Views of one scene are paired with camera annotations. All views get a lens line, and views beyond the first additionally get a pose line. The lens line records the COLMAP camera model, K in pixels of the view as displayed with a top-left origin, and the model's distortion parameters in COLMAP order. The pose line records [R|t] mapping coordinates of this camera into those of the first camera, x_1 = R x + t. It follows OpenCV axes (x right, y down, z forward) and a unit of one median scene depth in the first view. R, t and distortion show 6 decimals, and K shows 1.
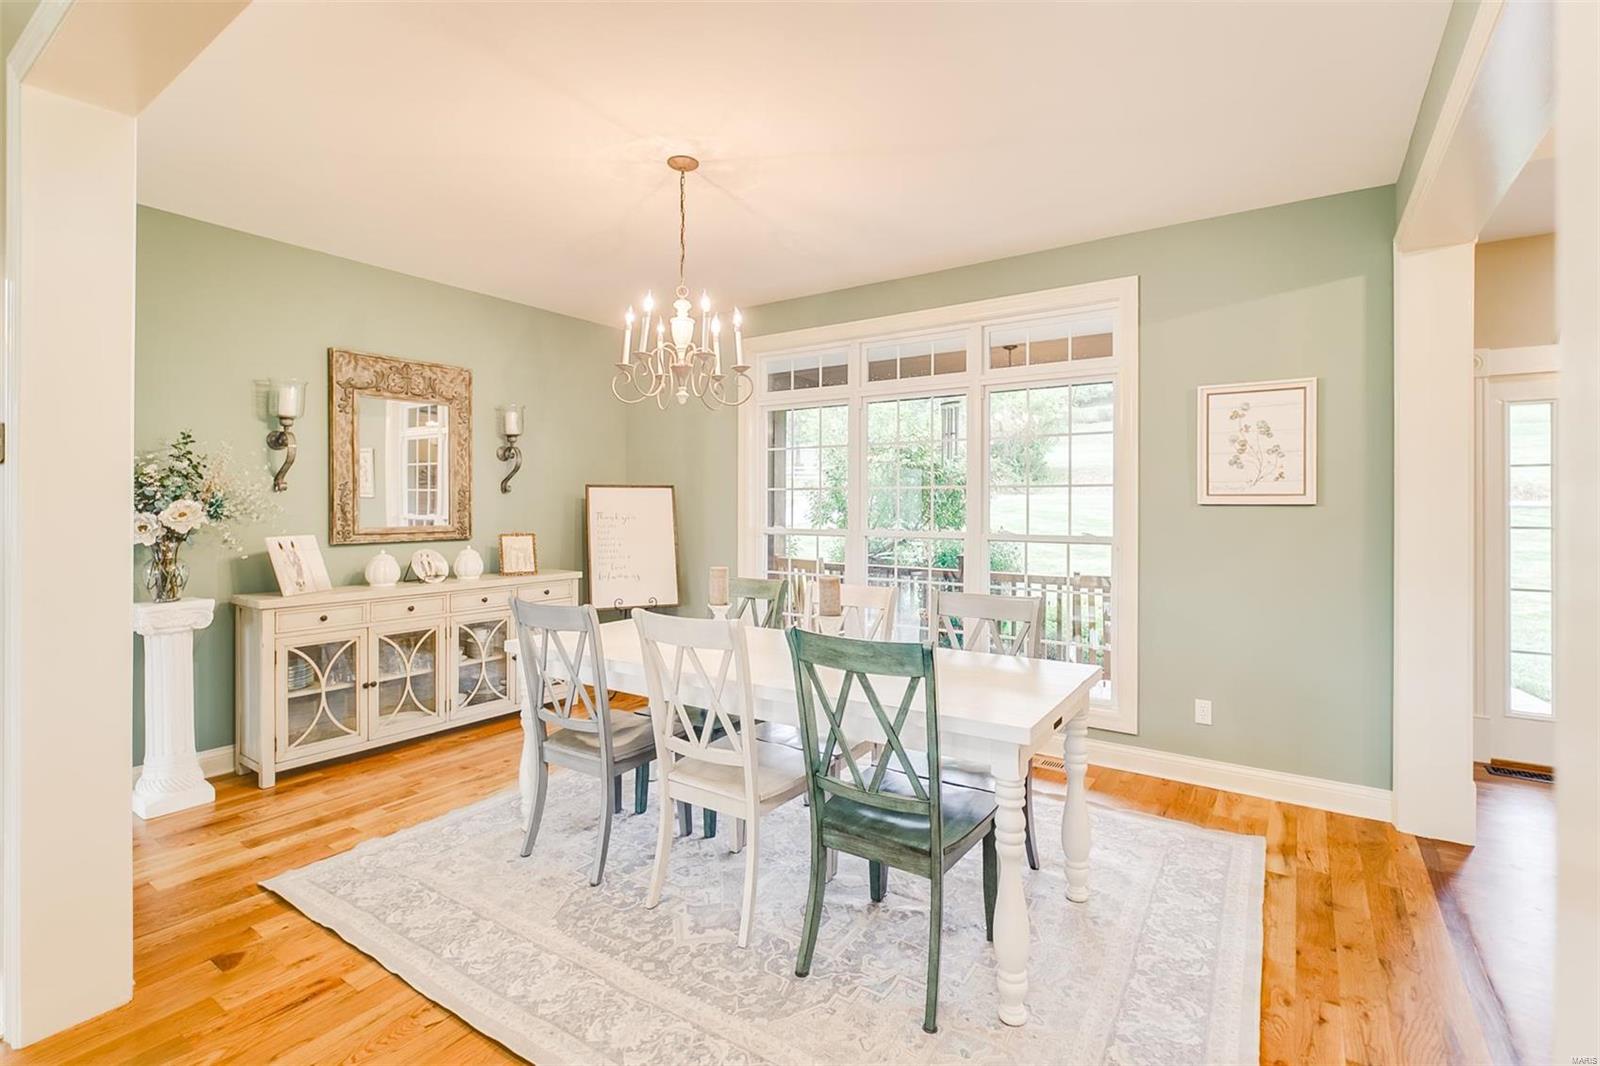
lens RADIAL K [[717.9, 0, 804.0], [0, 717.9, 524.0], [0, 0, 1]] dist [-0.003196, -0.000260]
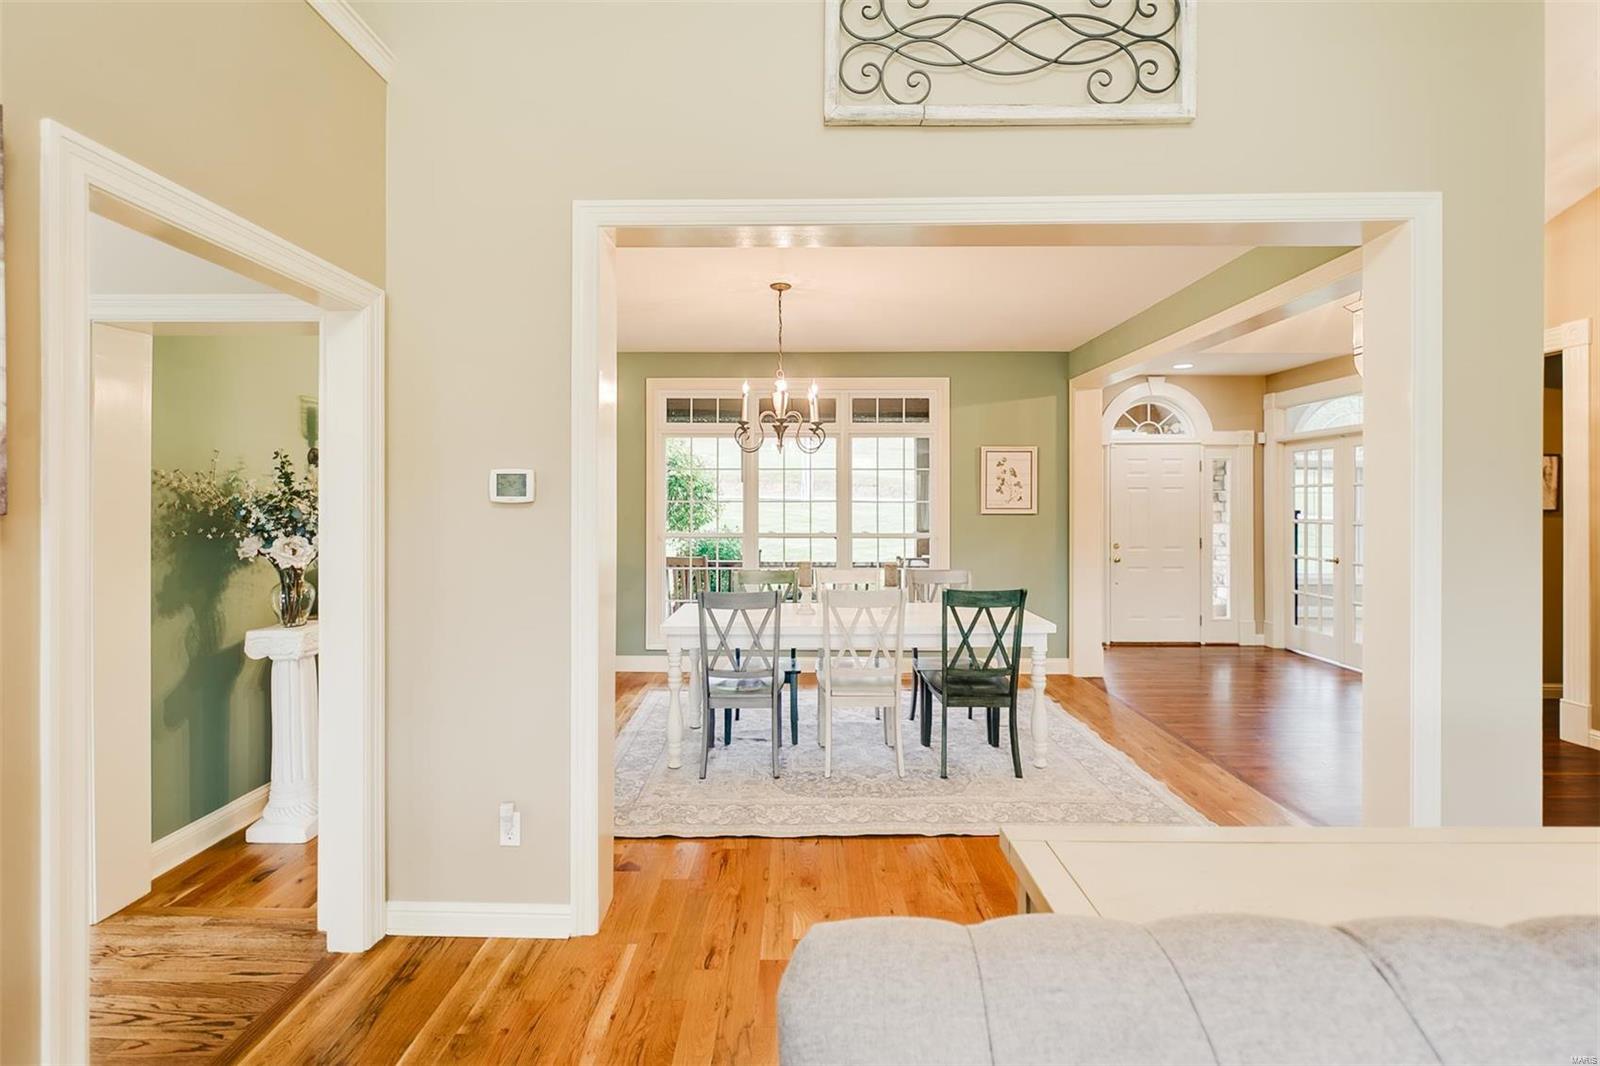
lens RADIAL K [[717.9, 0, 785.8], [0, 717.9, 519.5], [0, 0, 1]] dist [-0.003196, -0.000260]
pose [[0.829943, -0.014817, 0.557652, -1.114265], [0.014033, 0.999885, 0.005682, -0.041456], [-0.557672, 0.003110, 0.830055, -0.250087]]
